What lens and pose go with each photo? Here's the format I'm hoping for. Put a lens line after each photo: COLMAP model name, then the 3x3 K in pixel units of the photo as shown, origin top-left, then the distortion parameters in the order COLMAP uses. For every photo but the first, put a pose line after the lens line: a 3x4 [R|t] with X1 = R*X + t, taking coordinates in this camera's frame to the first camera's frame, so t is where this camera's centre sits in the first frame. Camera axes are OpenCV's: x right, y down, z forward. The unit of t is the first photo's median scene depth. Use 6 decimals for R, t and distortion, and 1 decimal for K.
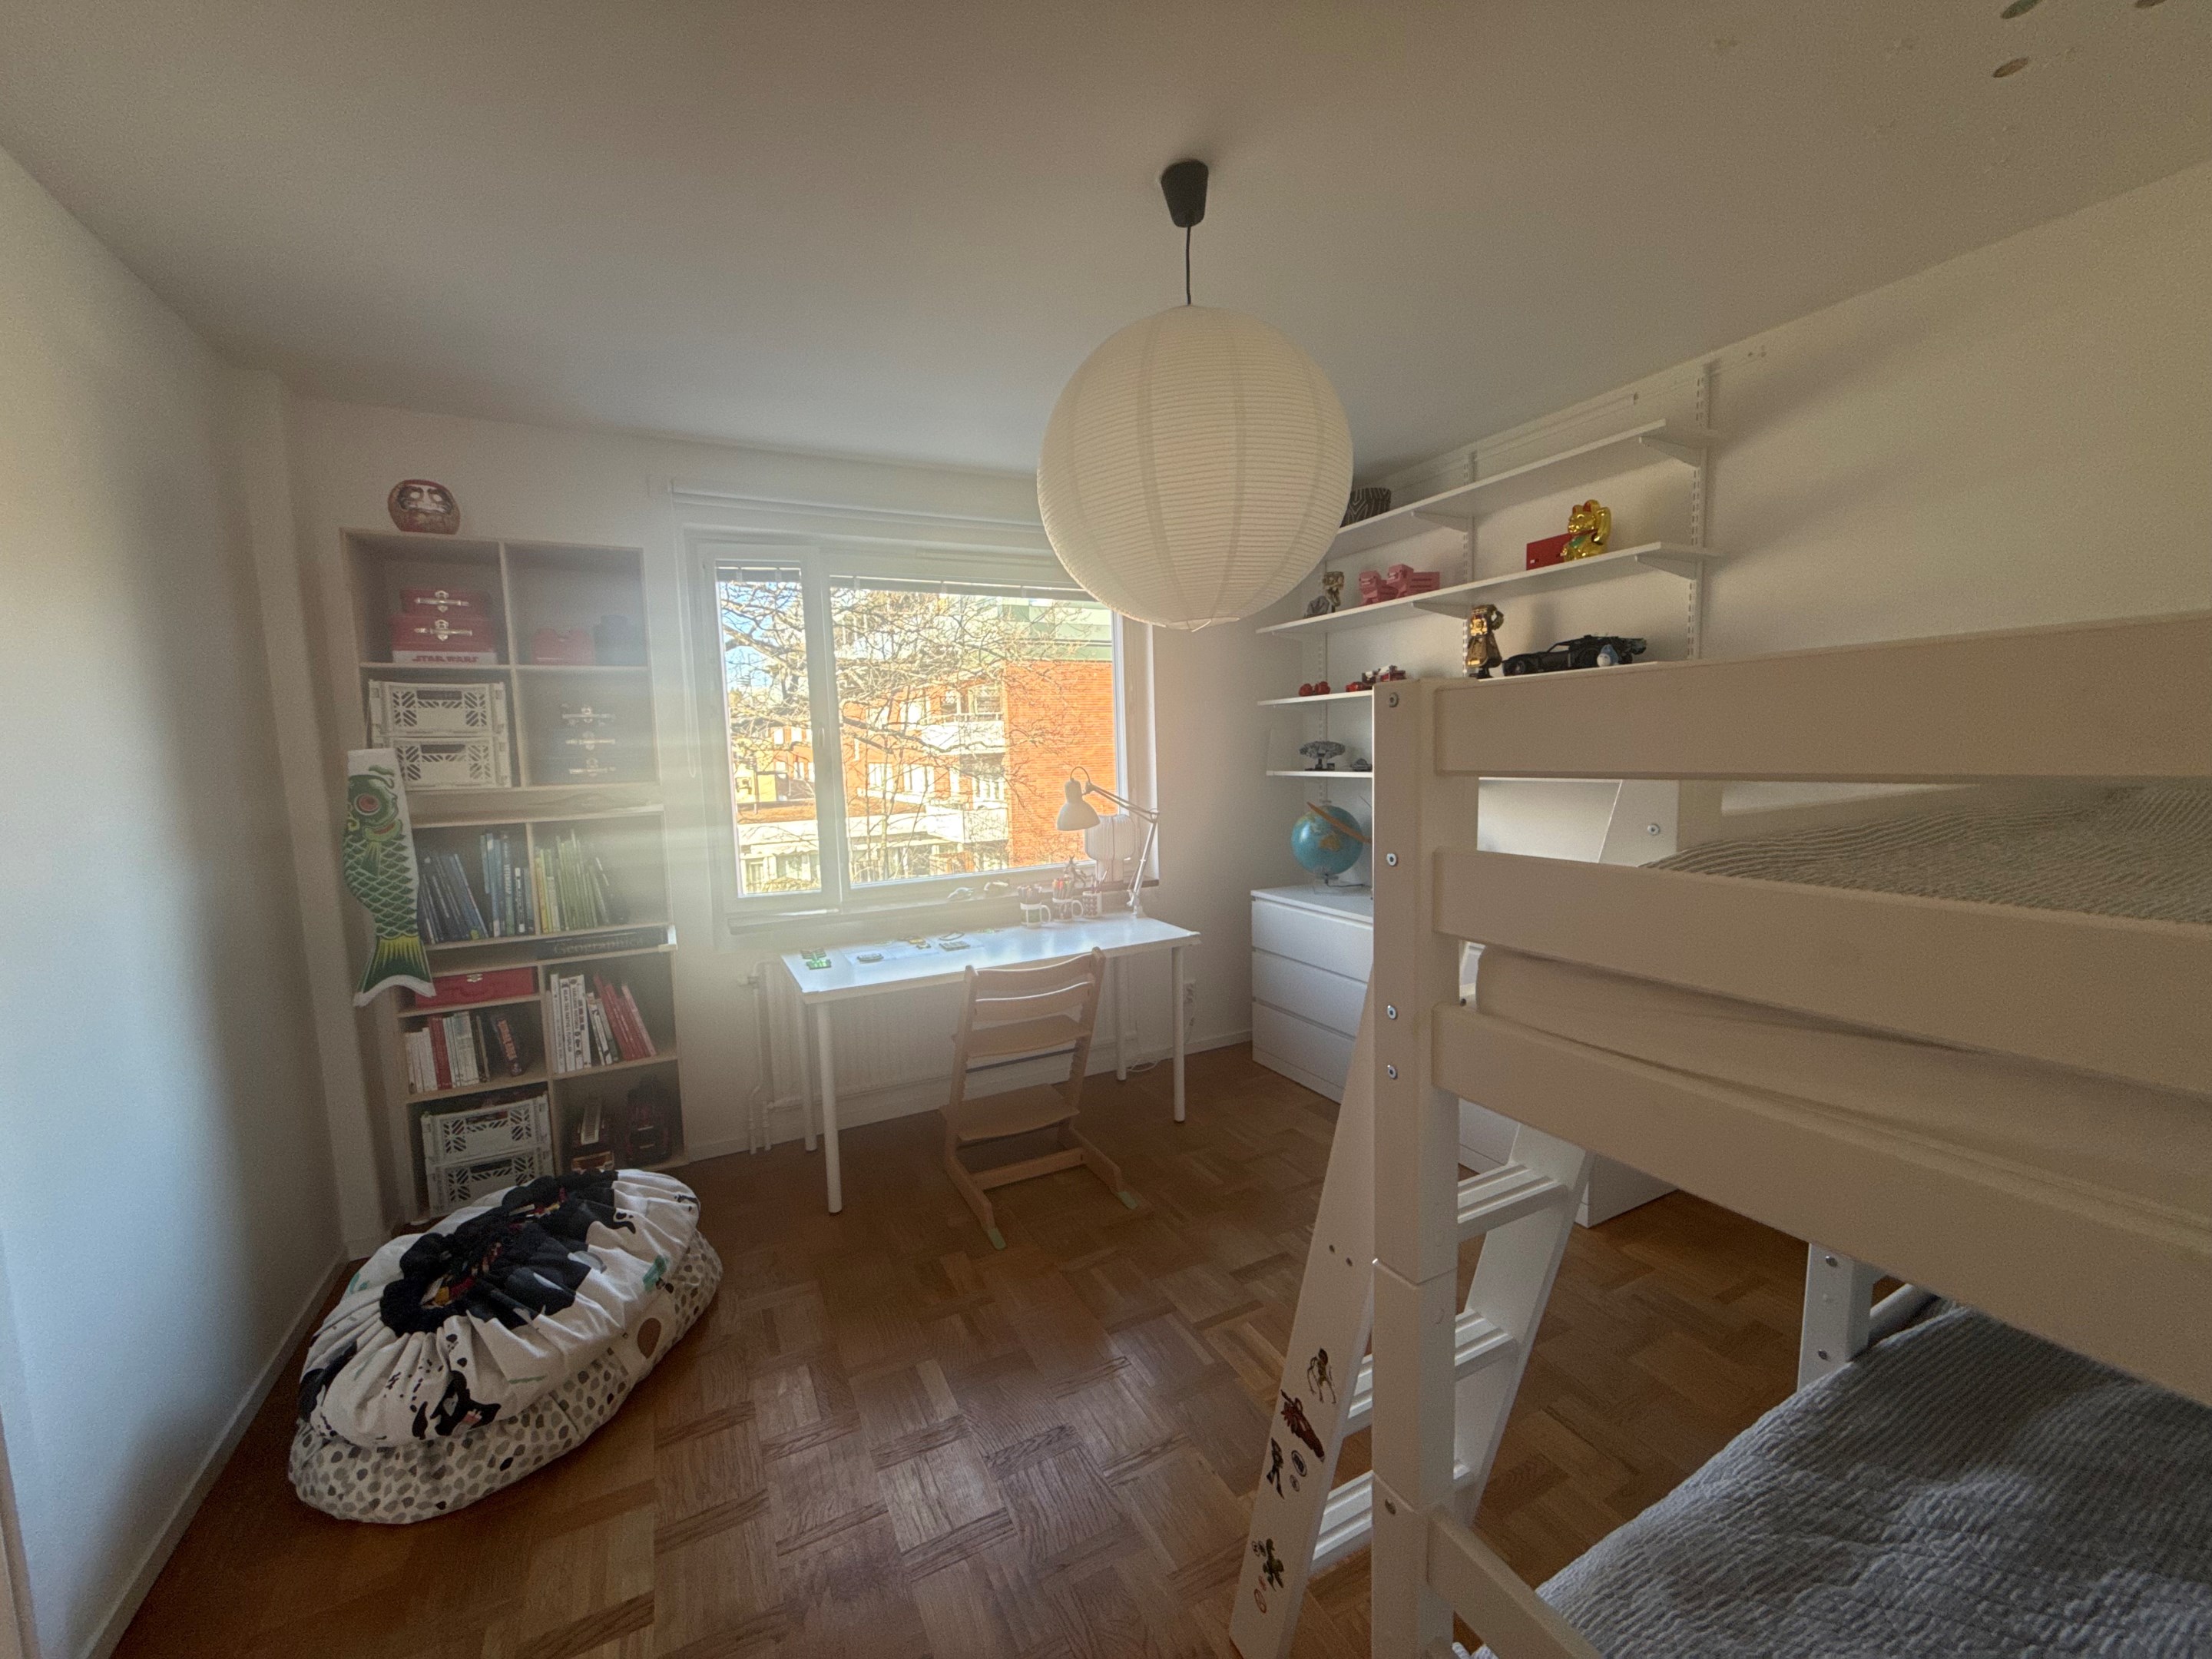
lens RADIAL K [[873.7, 0, 1104.8], [0, 873.7, 831.4], [0, 0, 1]] dist [0.000323, 0.000158]
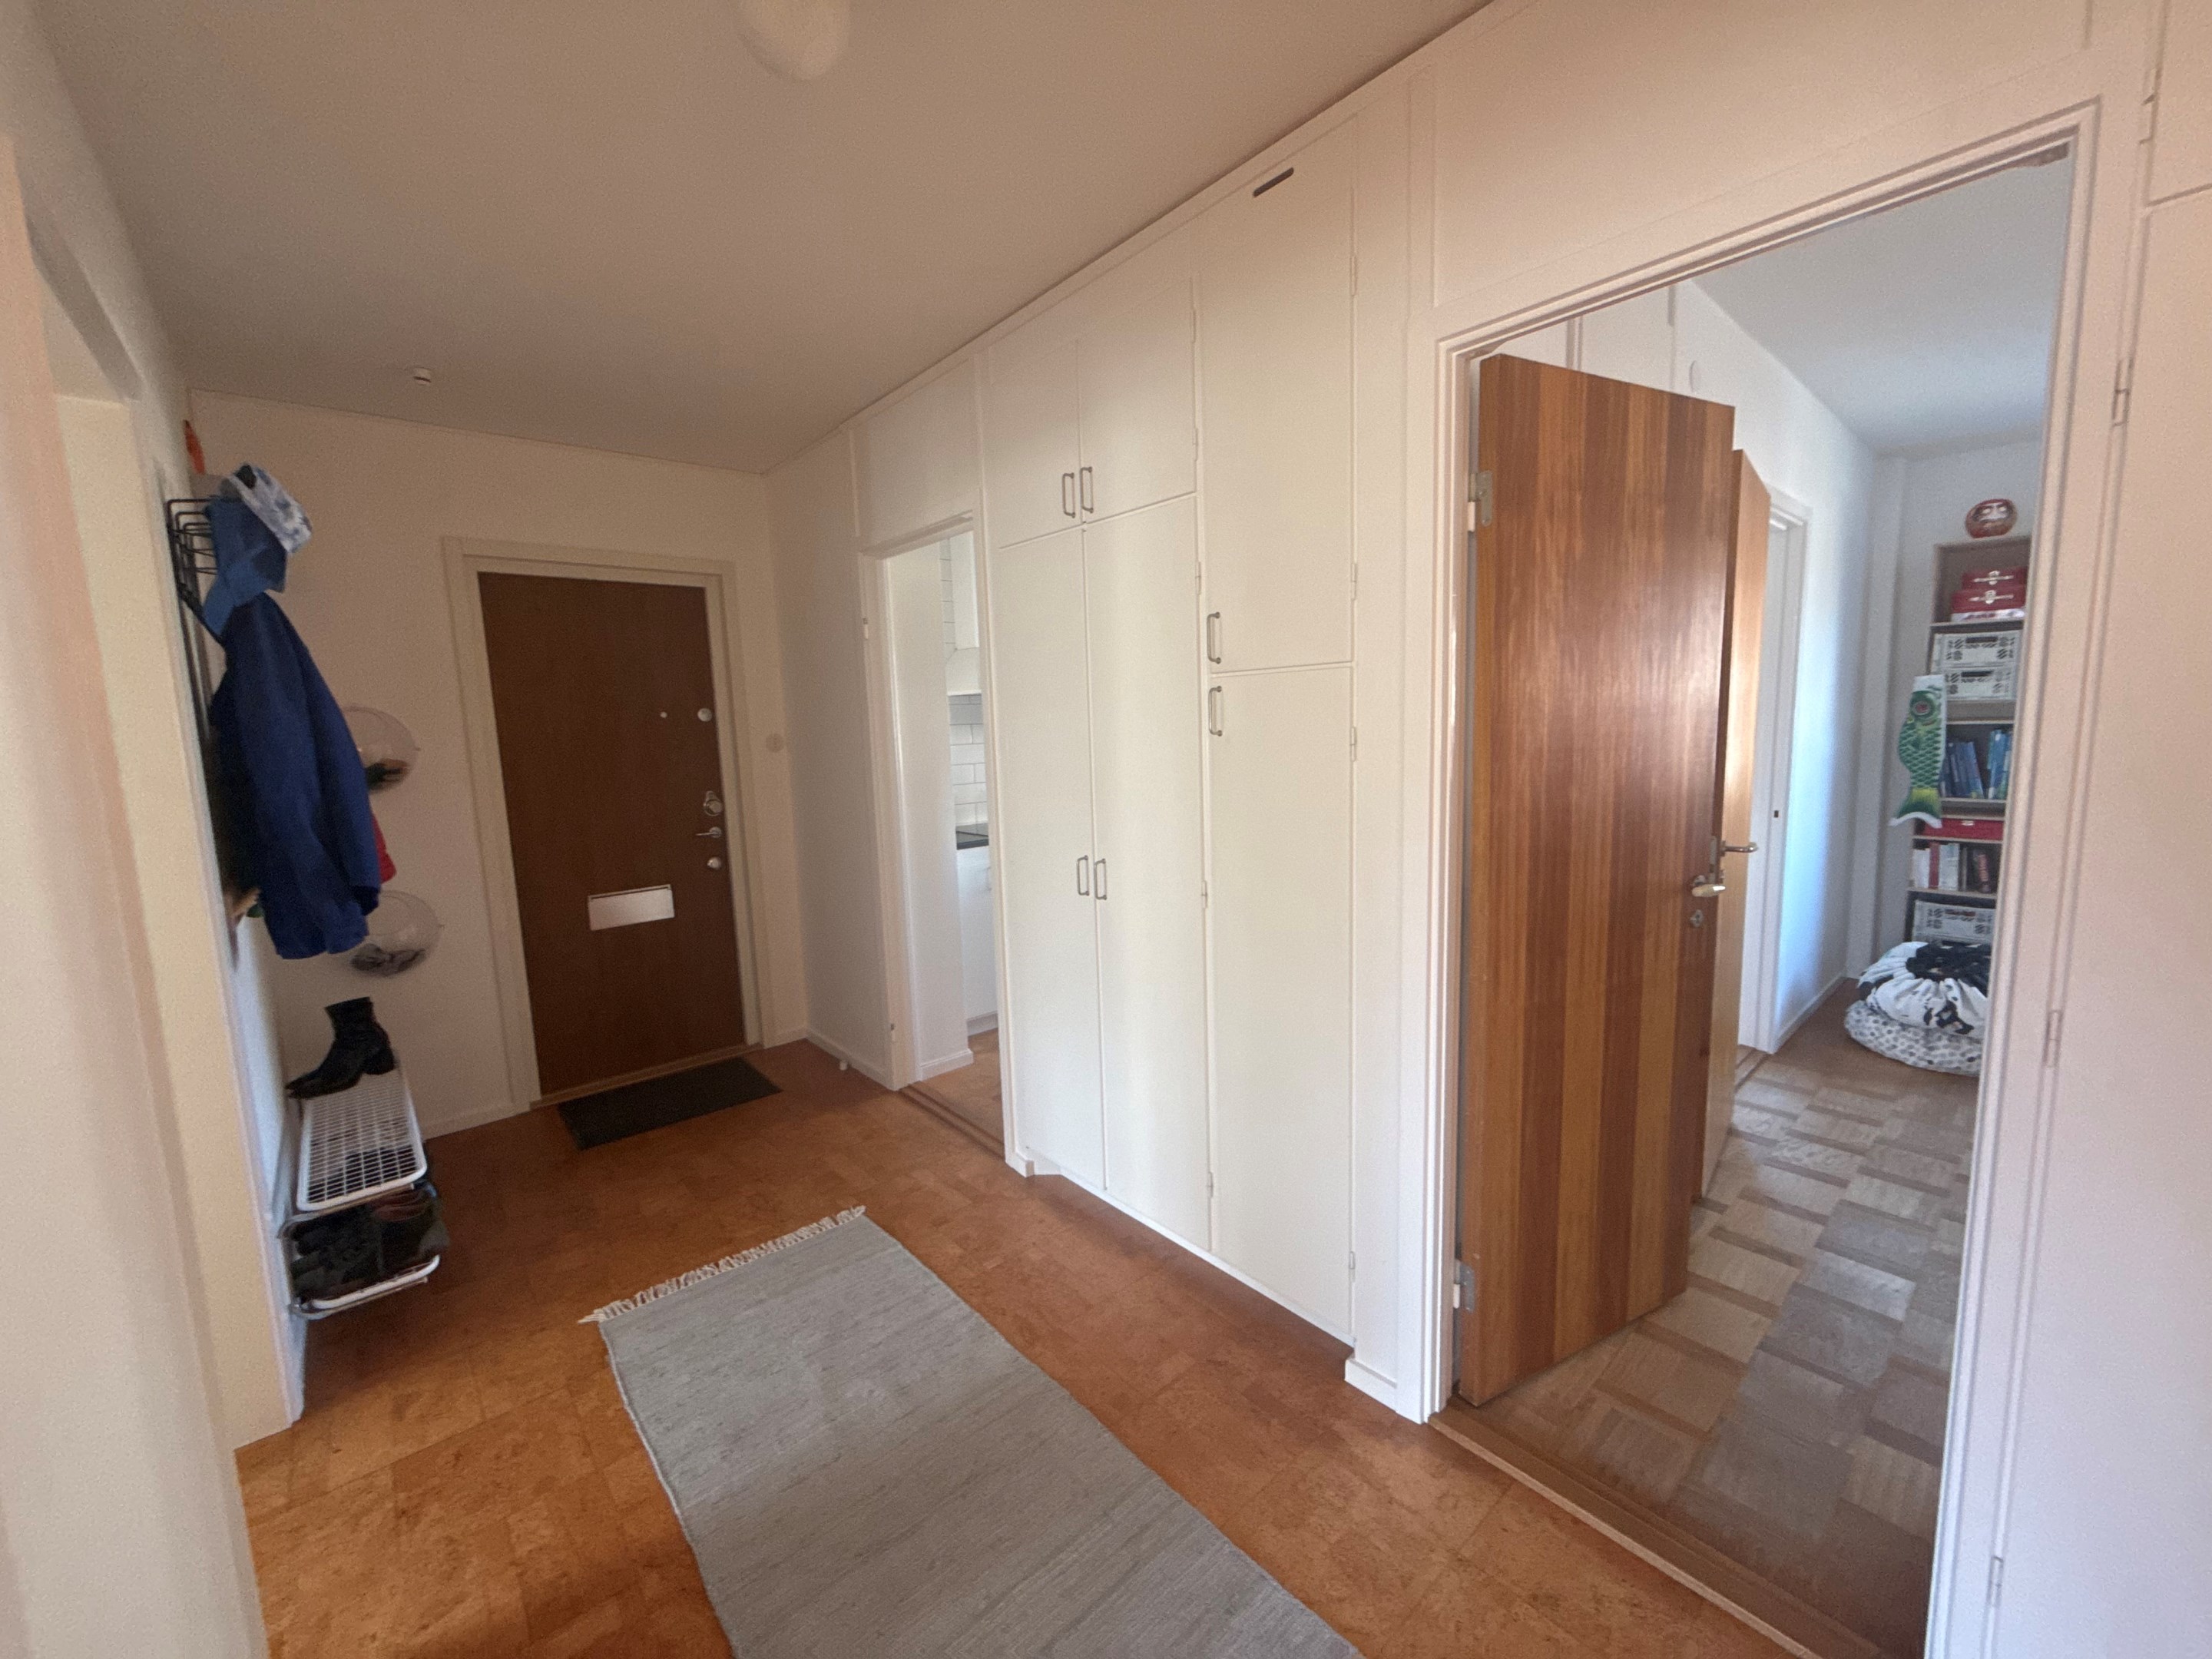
lens RADIAL K [[873.7, 0, 1104.8], [0, 873.7, 831.4], [0, 0, 1]] dist [0.000323, 0.000158]
pose [[0.236151, 0.142204, -0.961255, 0.449193], [-0.068956, 0.989192, 0.129396, 0.094669], [0.969267, 0.035727, 0.243405, -0.941675]]
